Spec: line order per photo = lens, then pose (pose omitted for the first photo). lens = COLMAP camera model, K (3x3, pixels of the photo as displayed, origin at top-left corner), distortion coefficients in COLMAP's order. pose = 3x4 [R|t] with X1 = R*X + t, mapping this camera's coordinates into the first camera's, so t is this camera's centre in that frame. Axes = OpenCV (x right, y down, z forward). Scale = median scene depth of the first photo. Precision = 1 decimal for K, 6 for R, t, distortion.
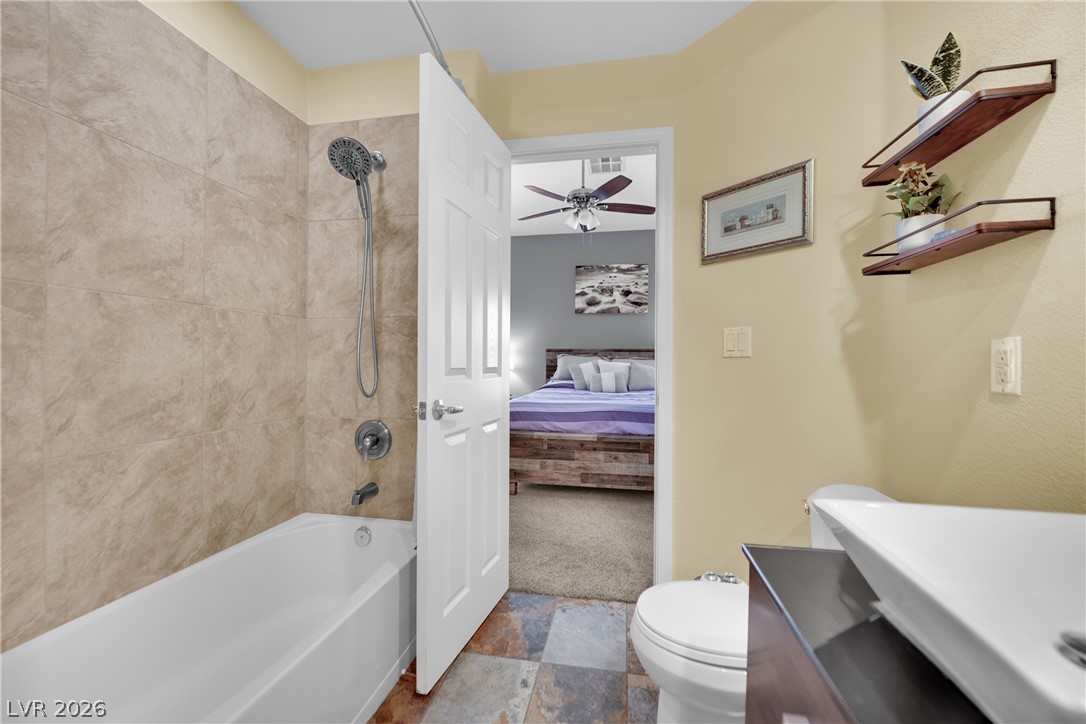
lens RADIAL K [[446.5, 0, 540.9], [0, 446.5, 363.3], [0, 0, 1]] dist [-0.016465, -0.000039]
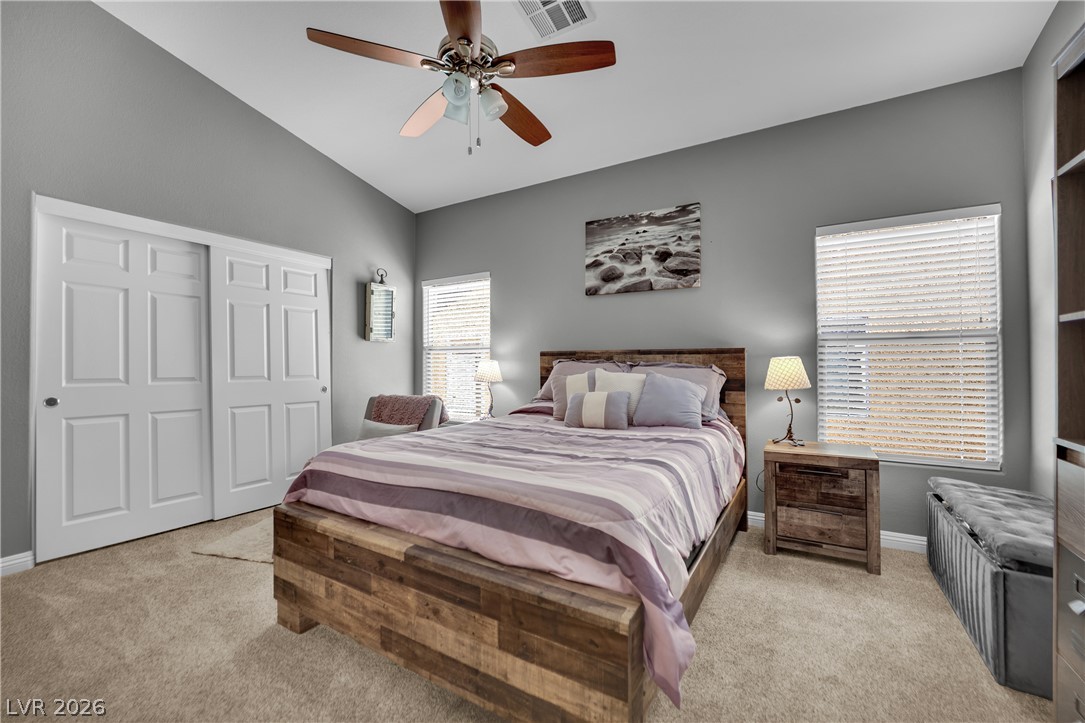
lens RADIAL K [[441.8, 0, 542.5], [0, 441.8, 361.5], [0, 0, 1]] dist [-0.019463, -0.000044]
pose [[0.938597, -0.007606, -0.344933, 0.274475], [0.003276, 0.999908, -0.013133, -0.010048], [0.345001, 0.011197, 0.938535, 0.441020]]
